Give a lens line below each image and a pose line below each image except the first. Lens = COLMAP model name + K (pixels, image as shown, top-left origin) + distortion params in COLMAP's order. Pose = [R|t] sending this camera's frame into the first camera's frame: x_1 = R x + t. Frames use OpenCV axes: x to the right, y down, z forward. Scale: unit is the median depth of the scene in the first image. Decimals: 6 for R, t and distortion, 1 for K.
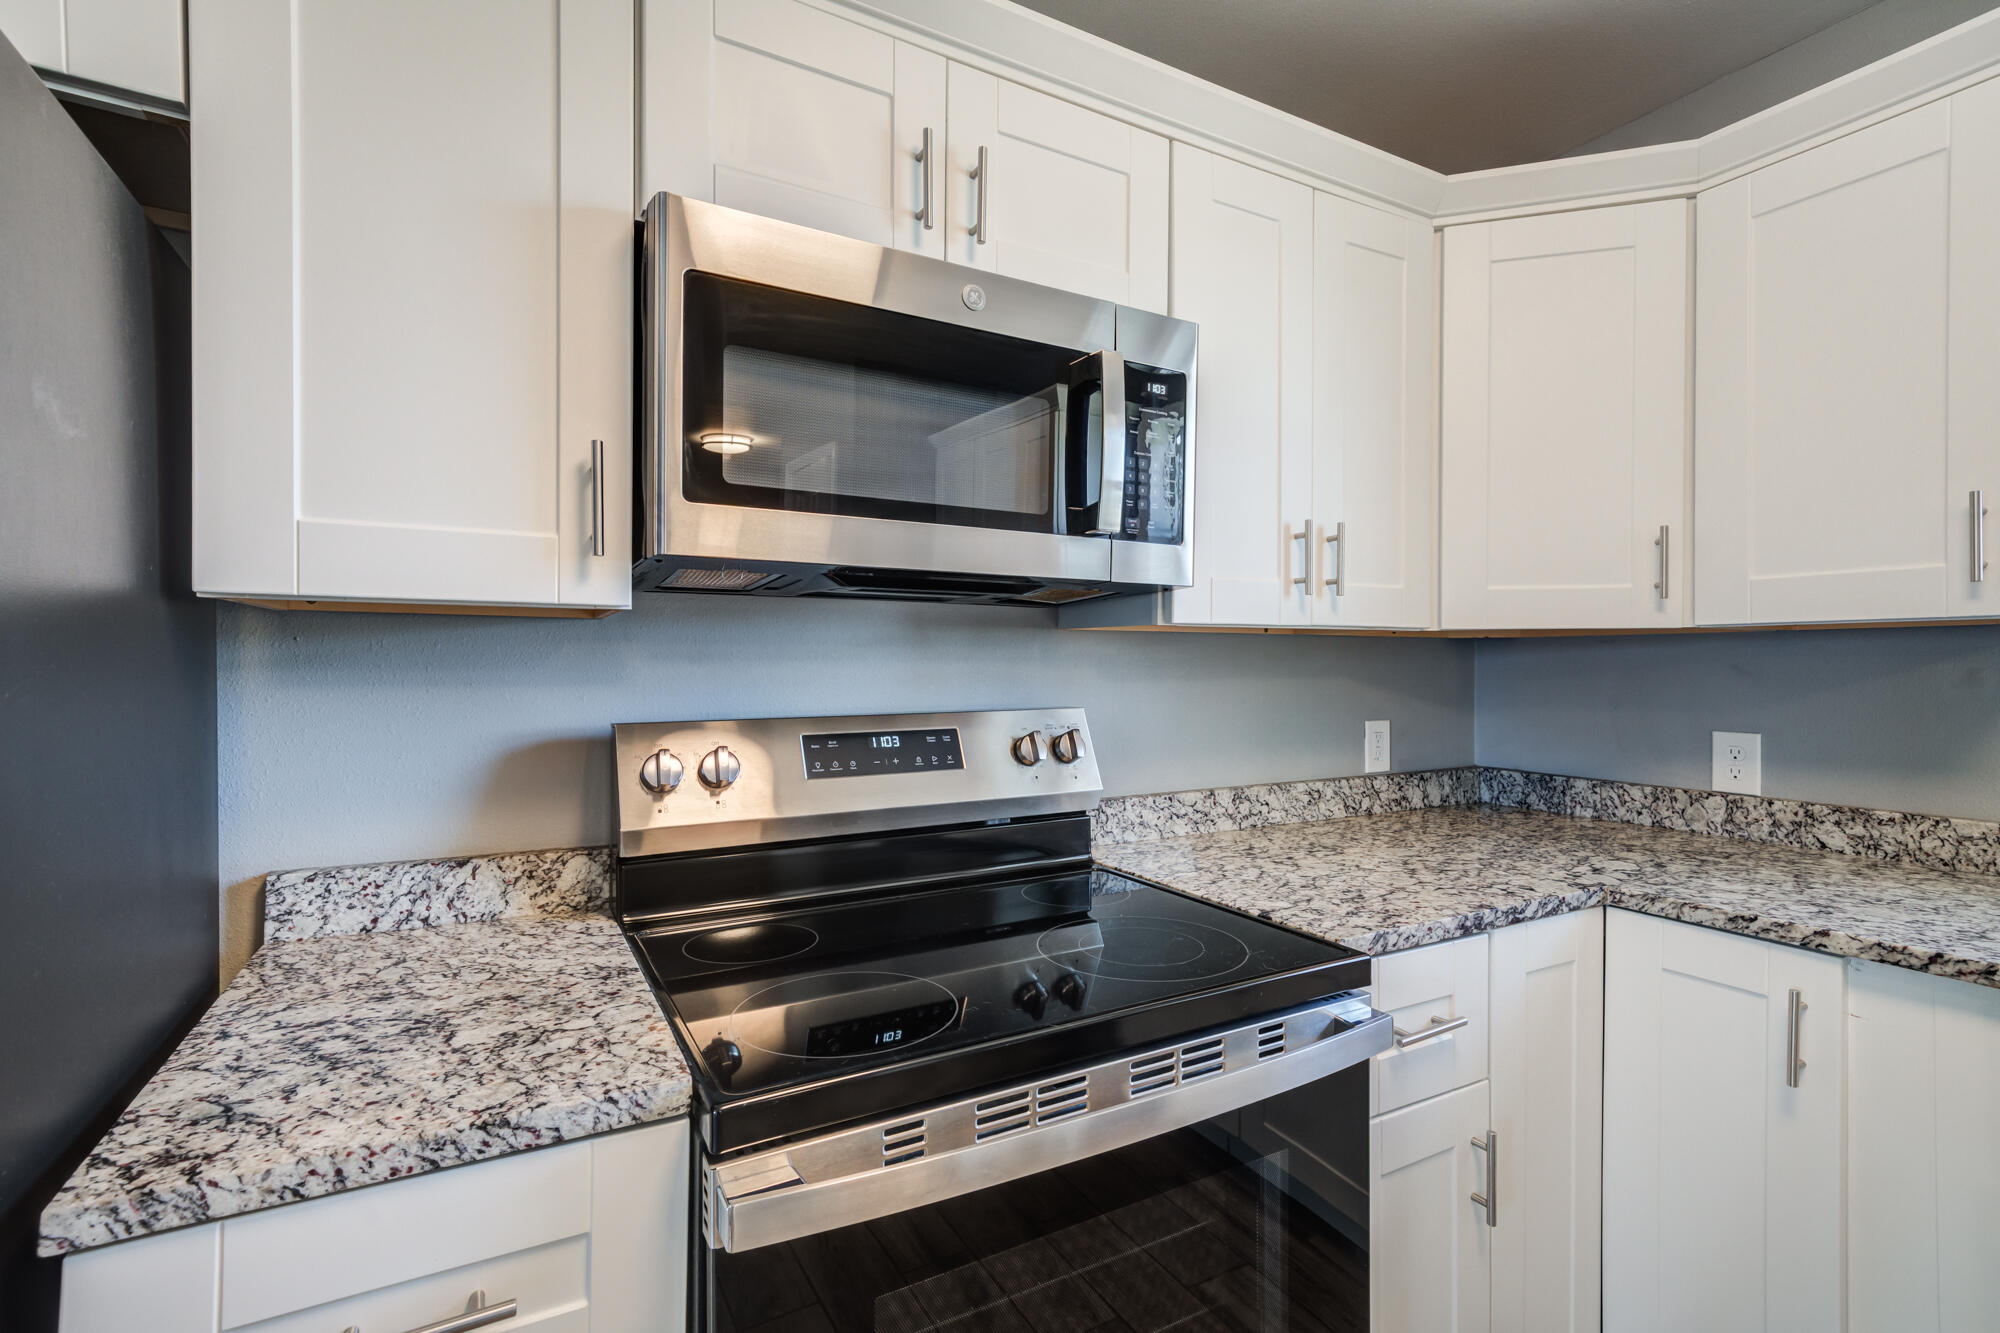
lens RADIAL K [[900.8, 0, 1002.1], [0, 900.8, 658.9], [0, 0, 1]] dist [0.013881, 0.000422]
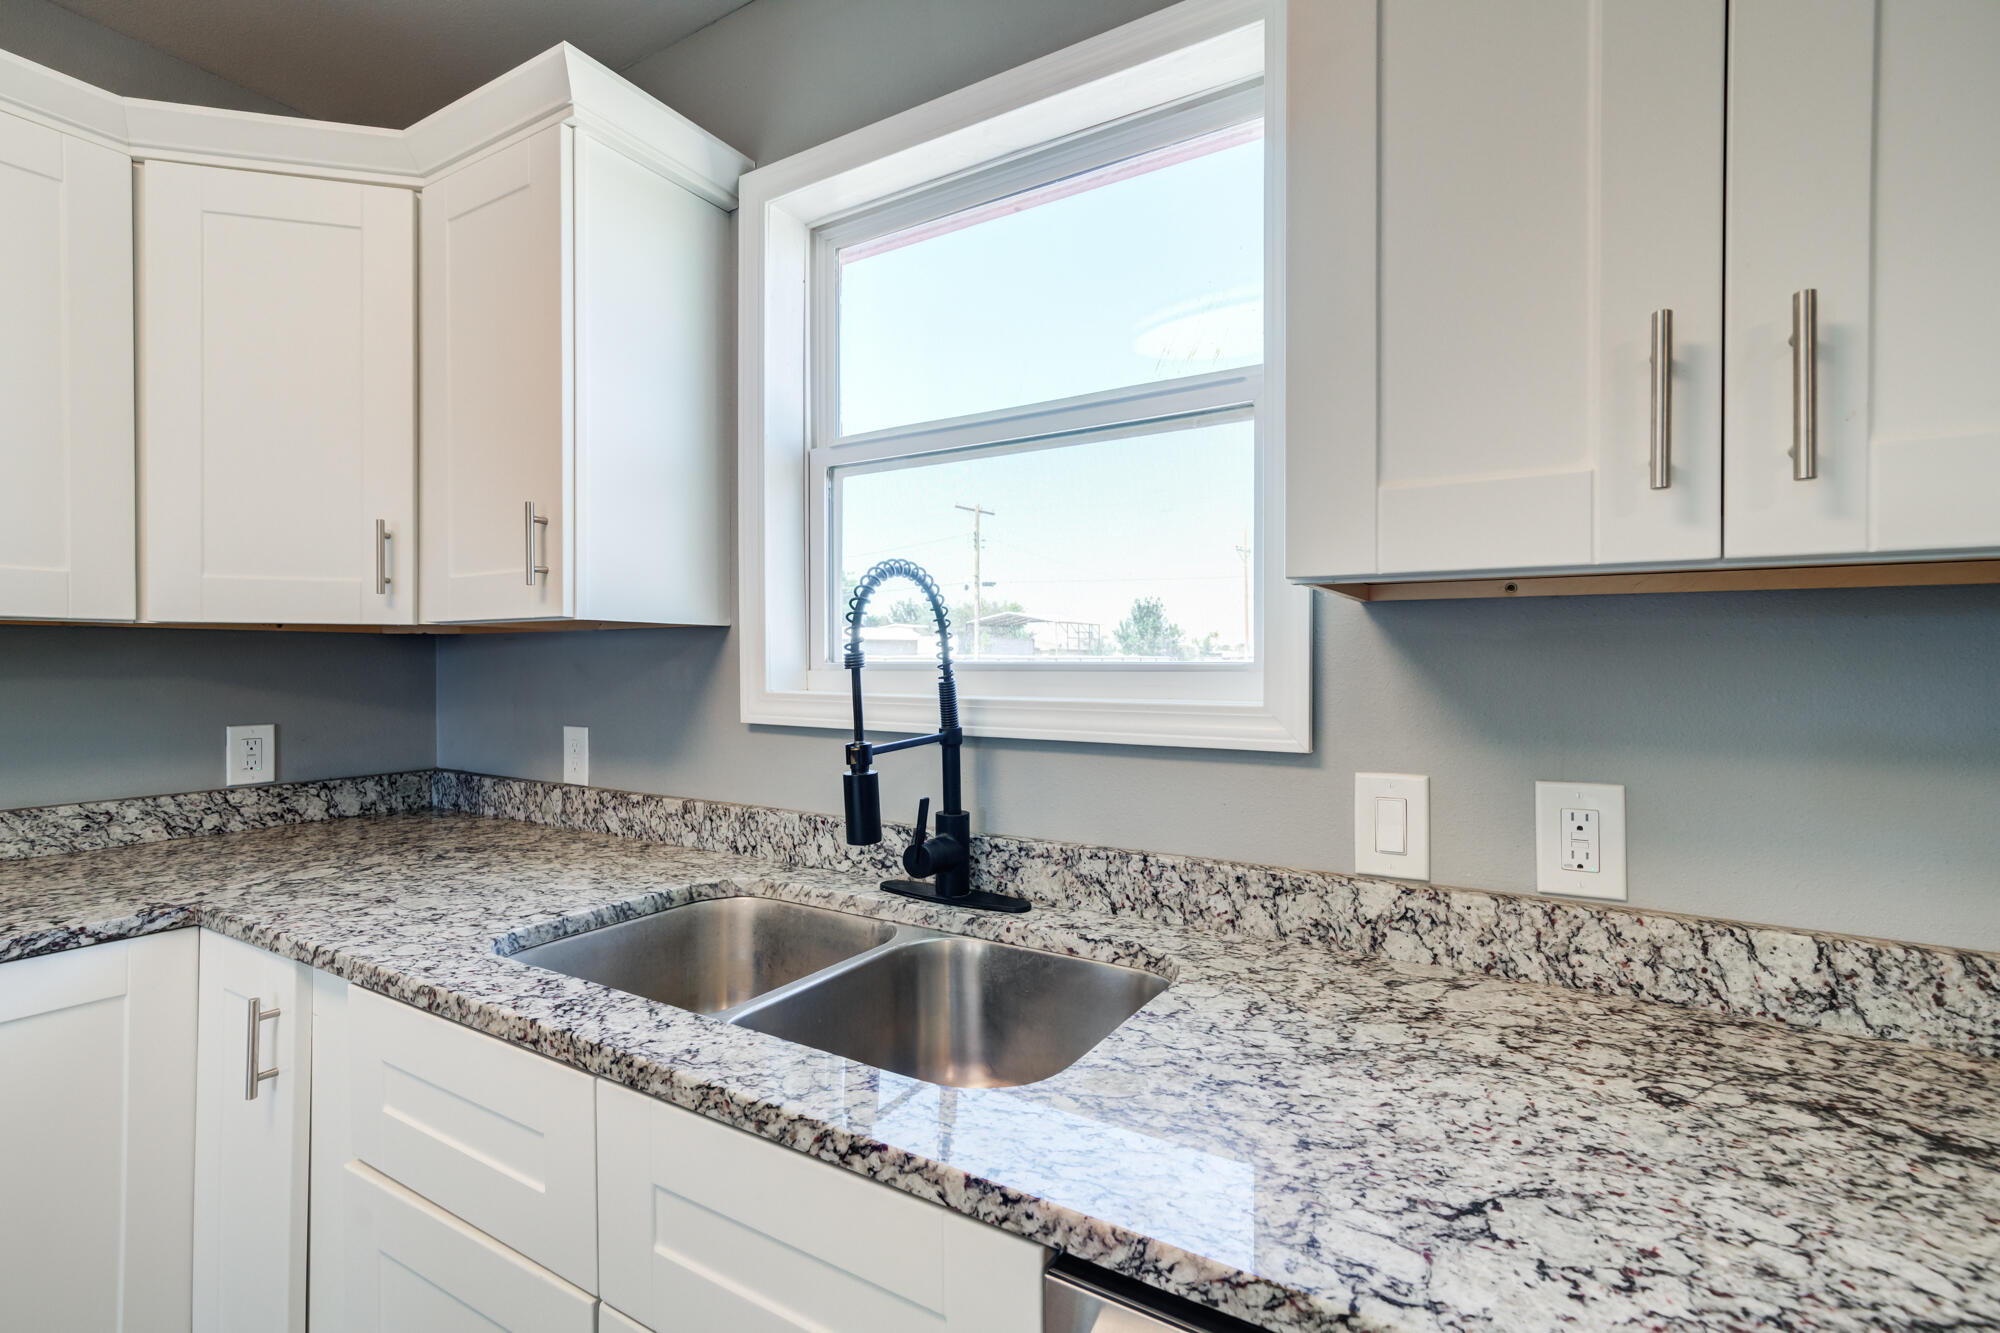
lens RADIAL K [[900.8, 0, 968.8], [0, 900.8, 654.5], [0, 0, 1]] dist [0.013881, 0.000422]
pose [[0.886496, 0.002942, 0.462727, 0.690977], [-0.001374, 0.999992, -0.003725, 0.001029], [-0.462734, 0.002667, 0.886493, -0.127533]]
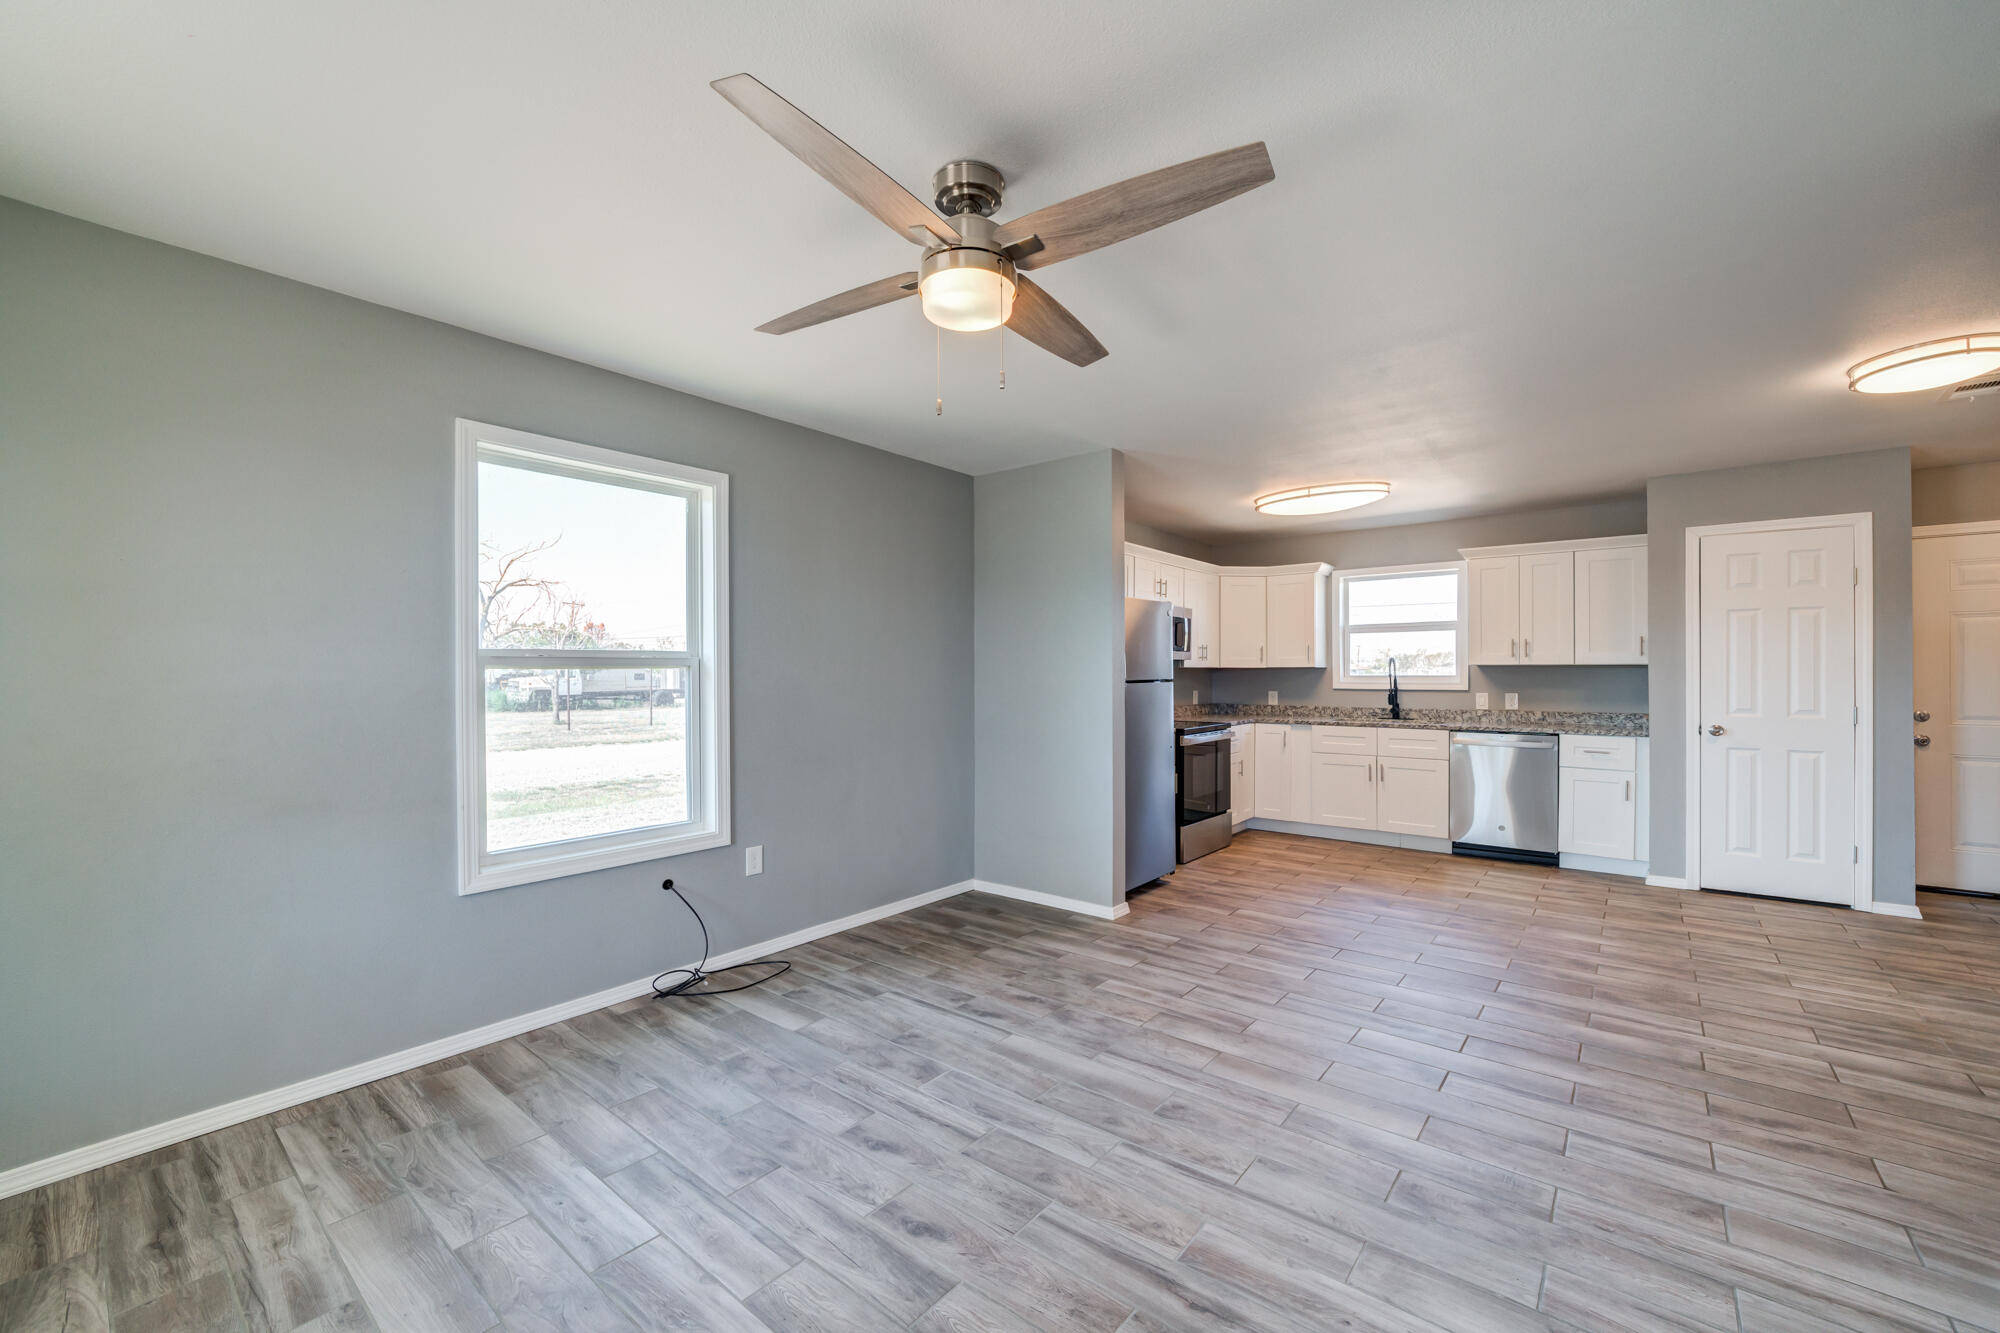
lens RADIAL K [[797.1, 0, 968.8], [0, 797.1, 669.2], [0, 0, 1]] dist [-0.011207, 0.002617]
pose [[0.938471, -0.000034, 0.345359, -1.796572], [0.000461, 0.999999, -0.001154, -0.019852], [-0.345359, 0.001243, 0.938470, -1.987827]]
